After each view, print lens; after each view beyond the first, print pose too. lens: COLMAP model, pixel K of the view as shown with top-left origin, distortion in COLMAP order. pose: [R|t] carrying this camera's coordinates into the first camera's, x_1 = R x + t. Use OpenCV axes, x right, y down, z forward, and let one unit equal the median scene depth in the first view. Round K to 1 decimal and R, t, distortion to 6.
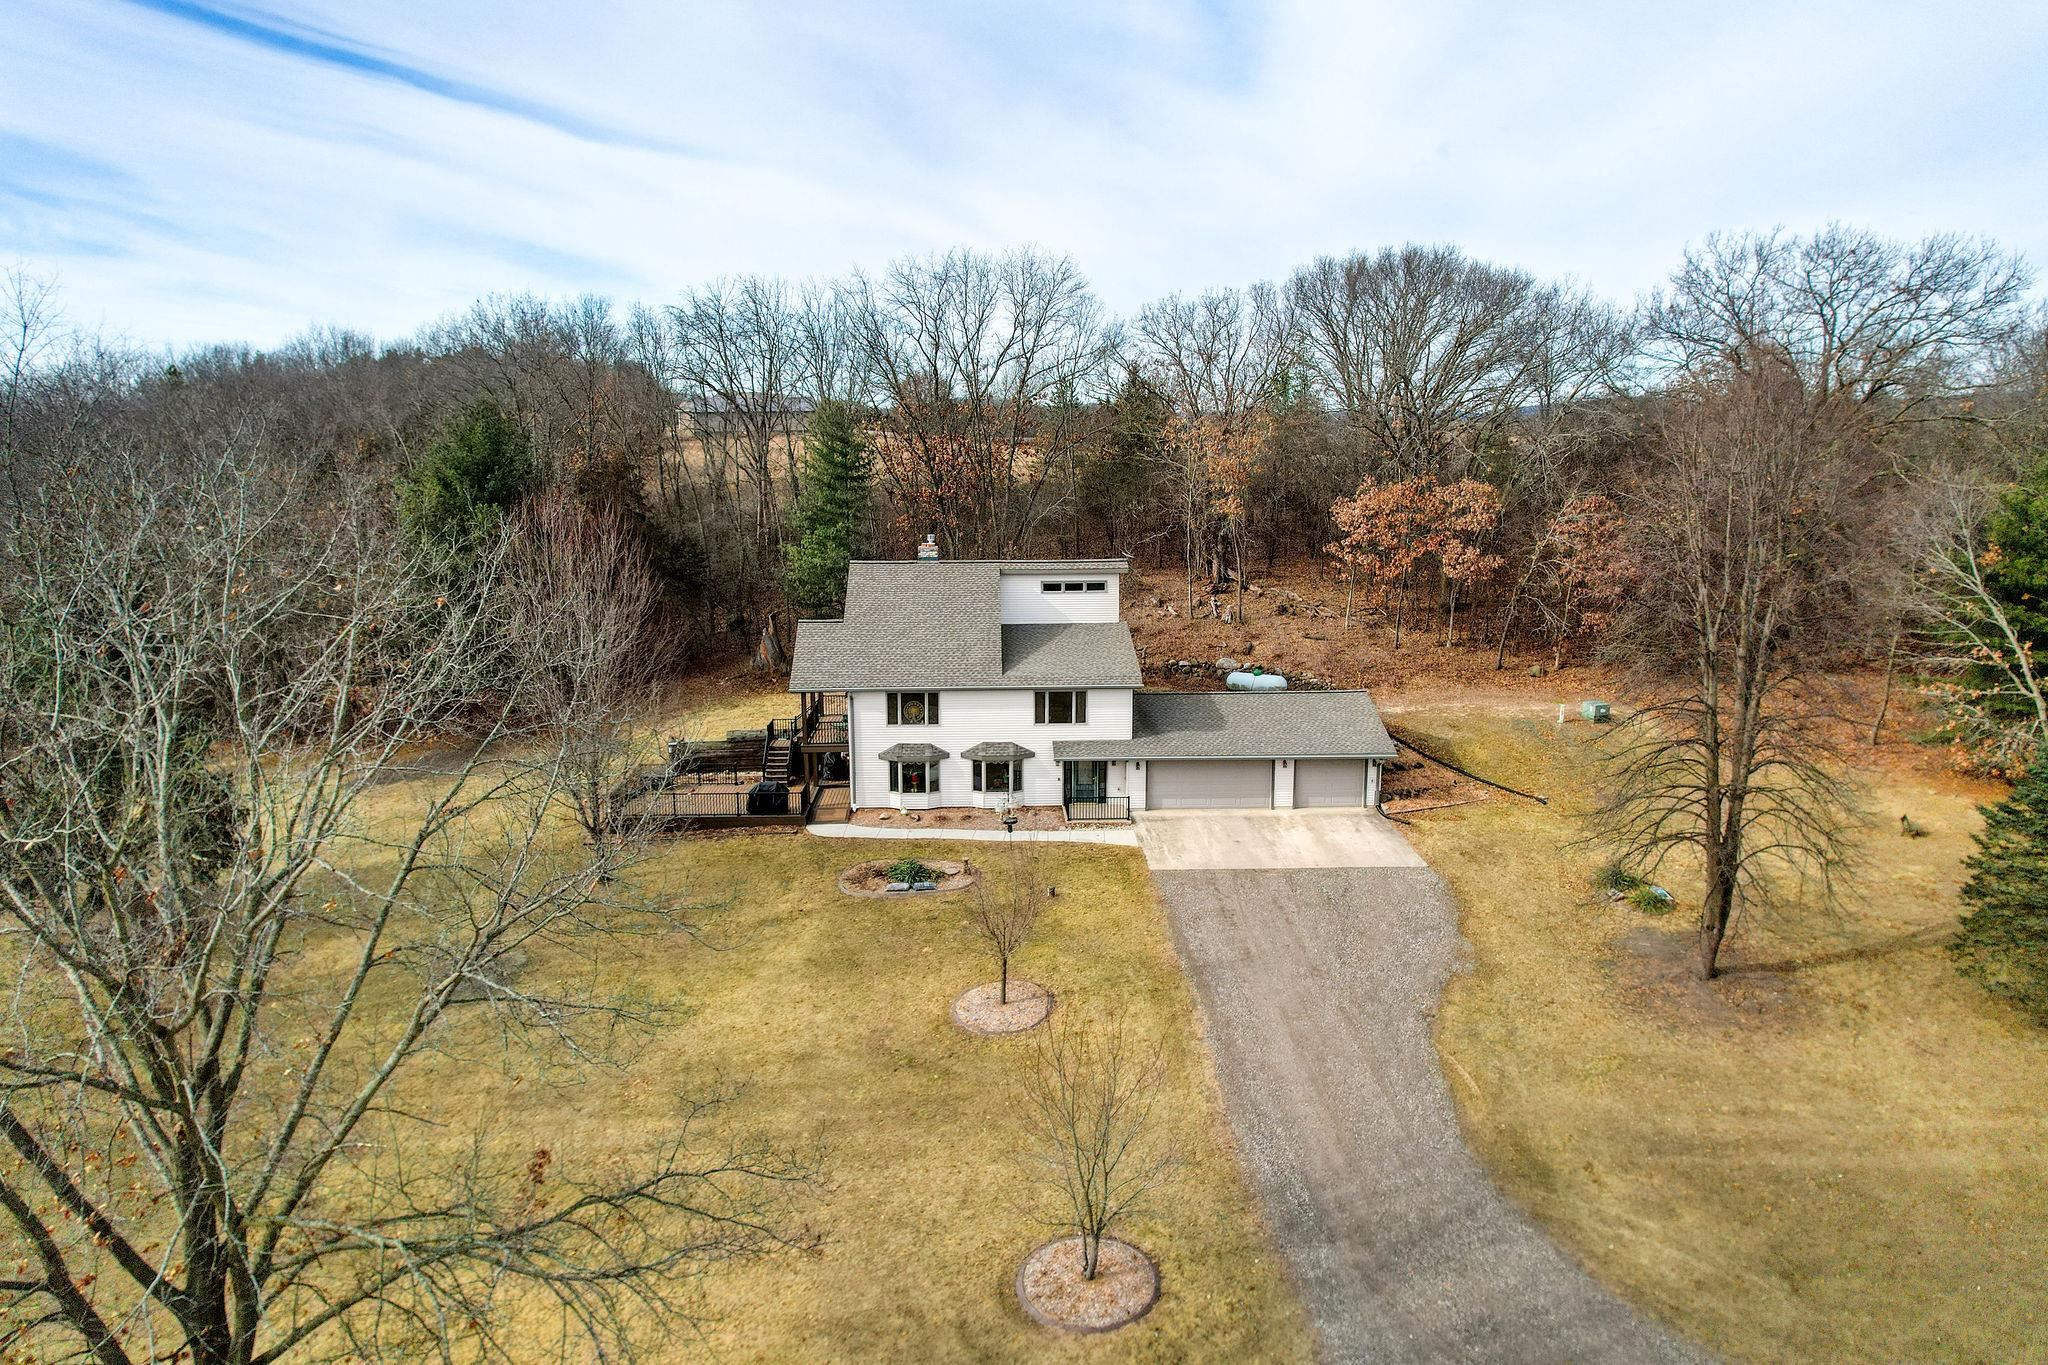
lens RADIAL K [[1272.9, 0, 1014.8], [0, 1272.9, 672.5], [0, 0, 1]] dist [-0.037587, 0.000997]
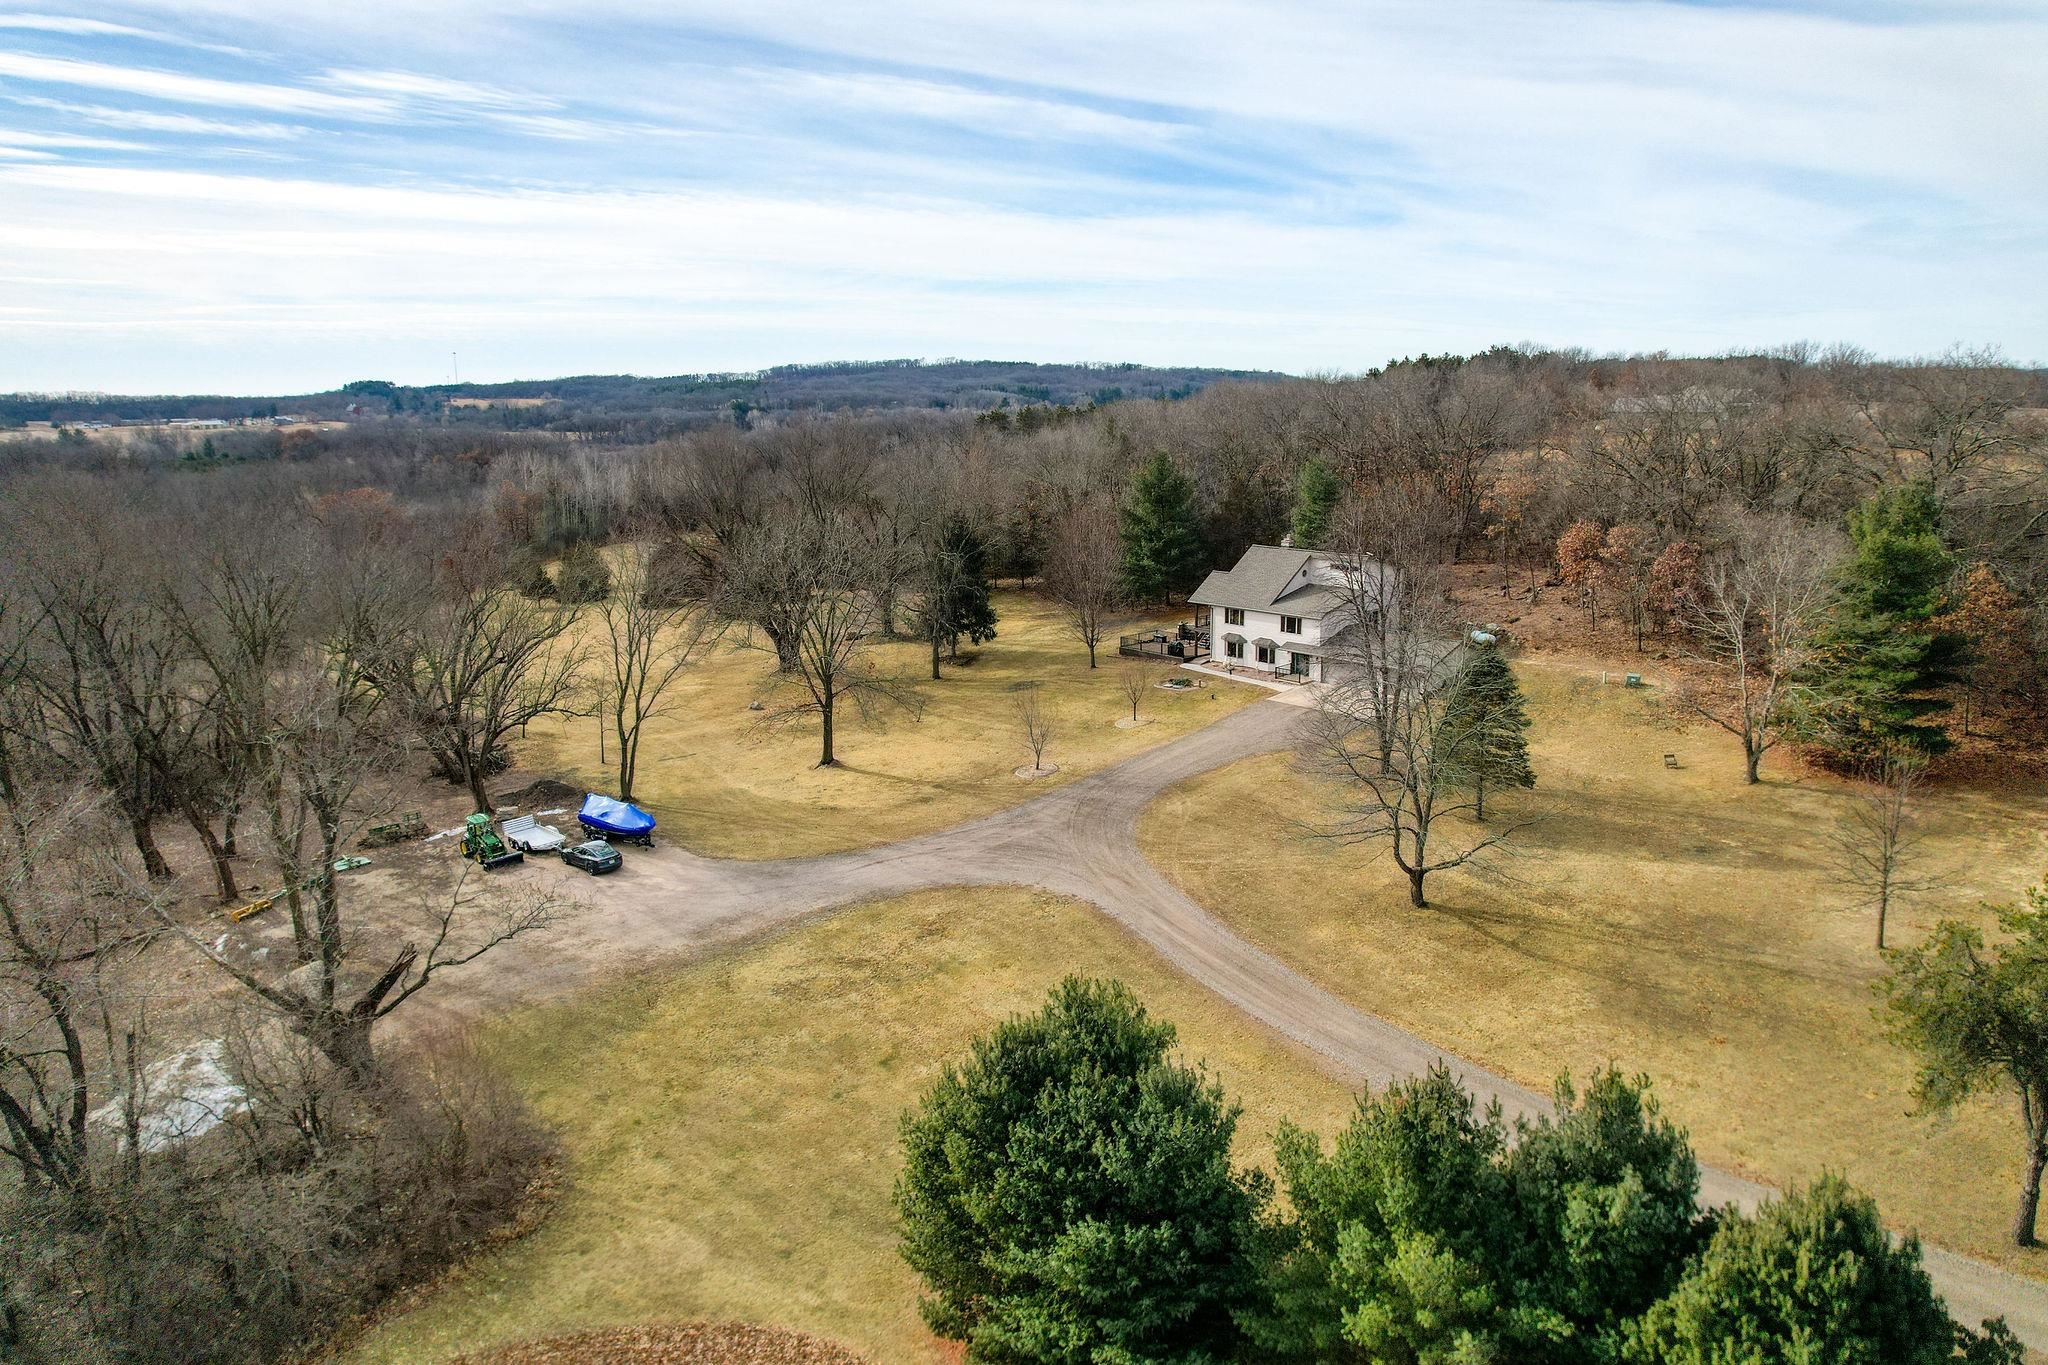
lens RADIAL K [[1303.8, 0, 1022.9], [0, 1303.8, 683.7], [0, 0, 1]] dist [-0.063535, 0.046871]
pose [[0.638983, 0.154604, -0.753524, 1.334568], [-0.117467, 0.987716, 0.103043, -0.043632], [0.760199, 0.022671, 0.649294, -0.663908]]
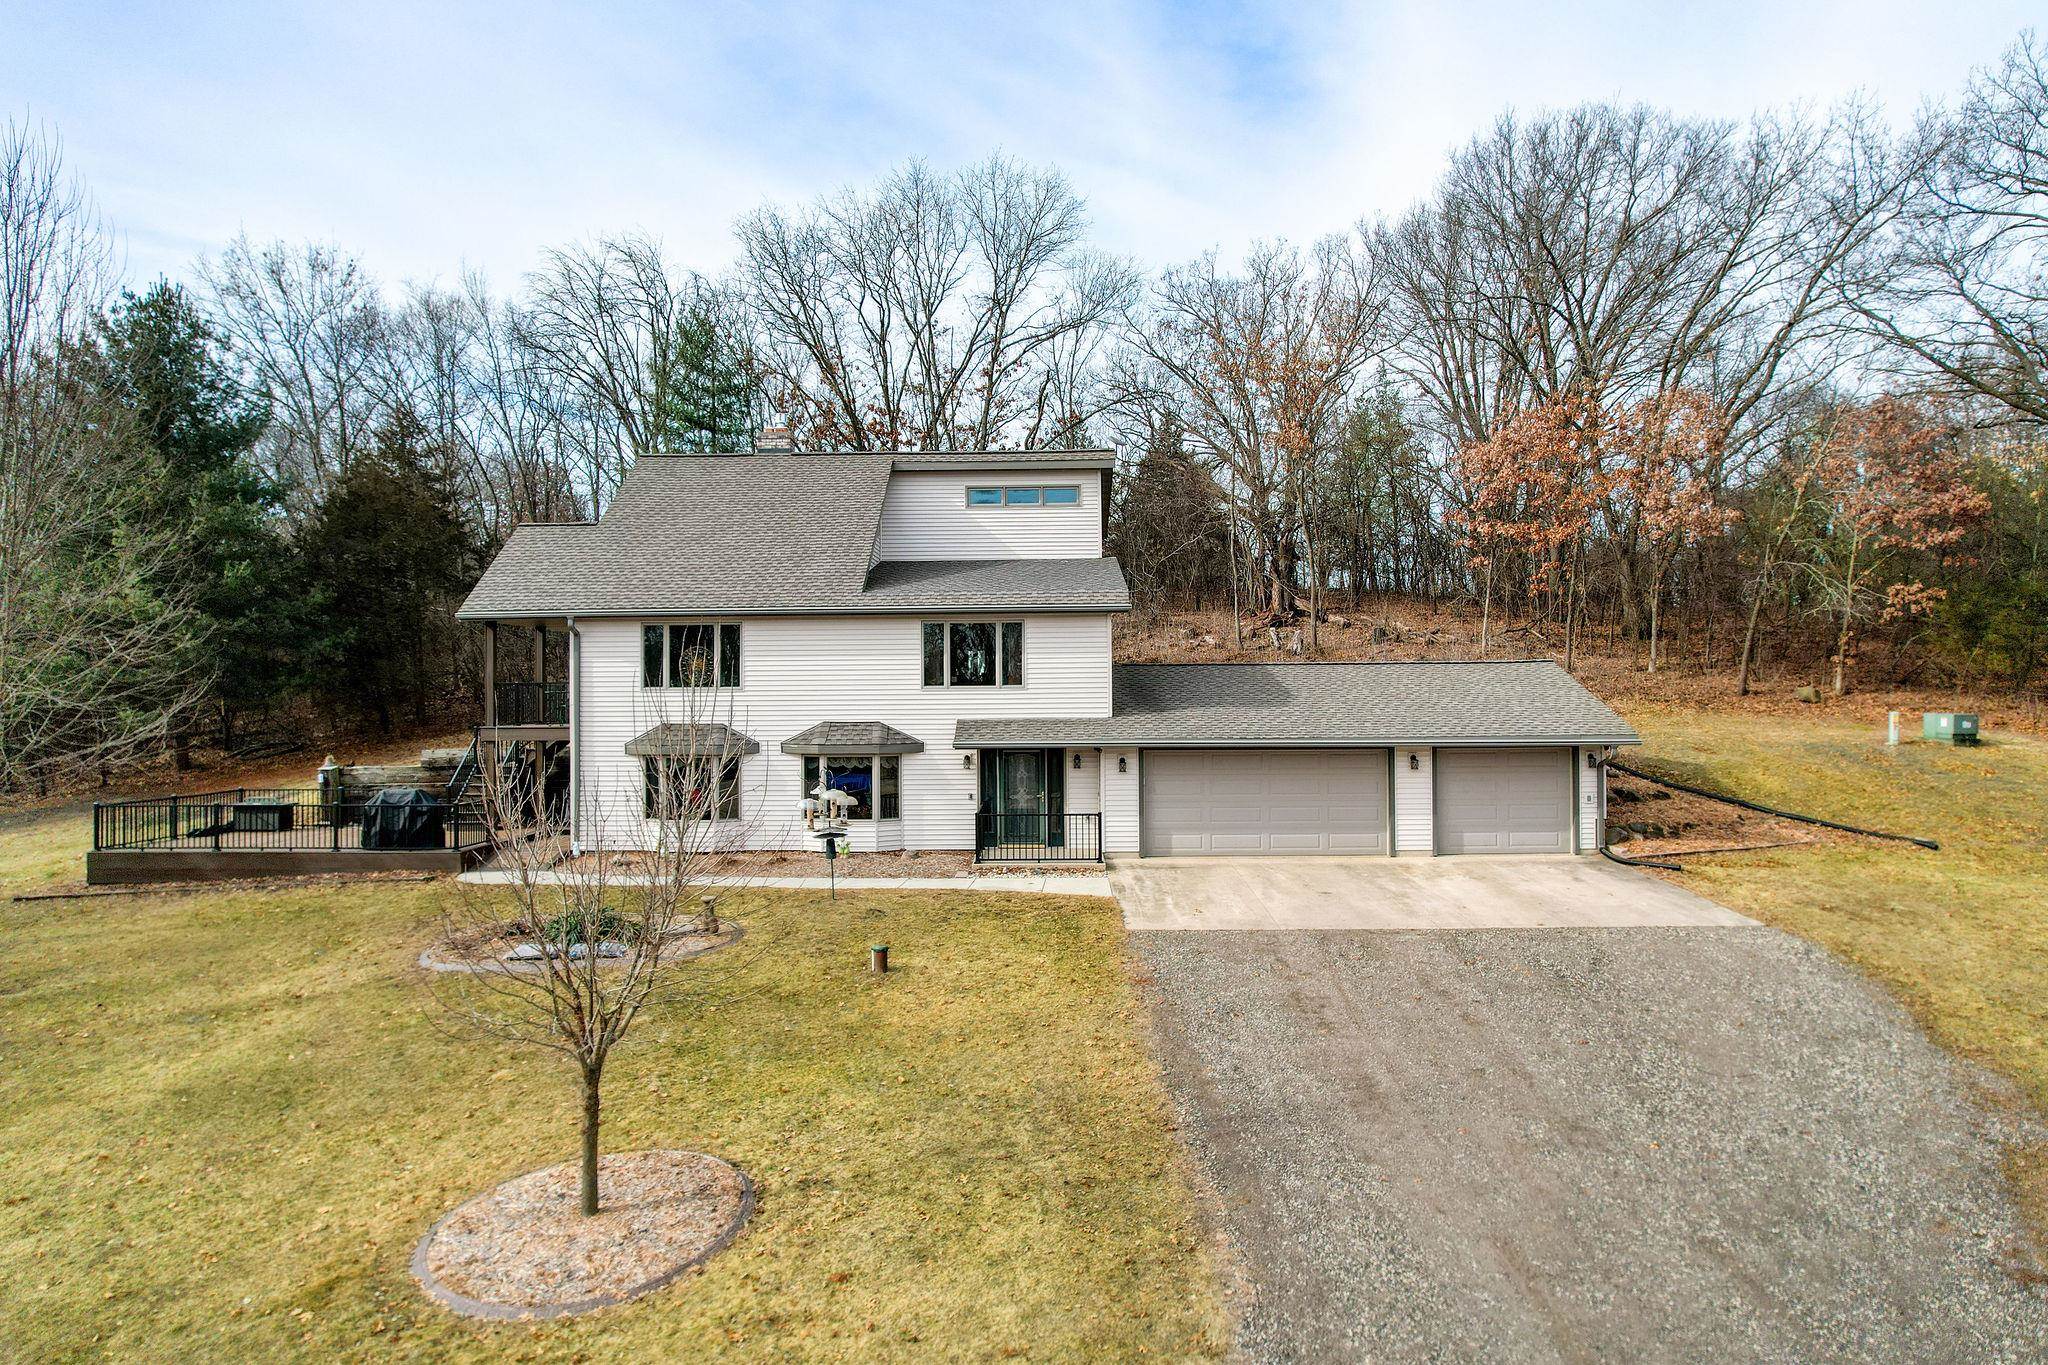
lens RADIAL K [[1303.8, 0, 1022.5], [0, 1303.8, 680.0], [0, 0, 1]] dist [-0.063535, 0.046871]
pose [[0.998984, -0.003275, -0.044953, 0.080174], [-0.005045, 0.982965, -0.183726, 0.135543], [0.044789, 0.183766, 0.981949, 0.479654]]
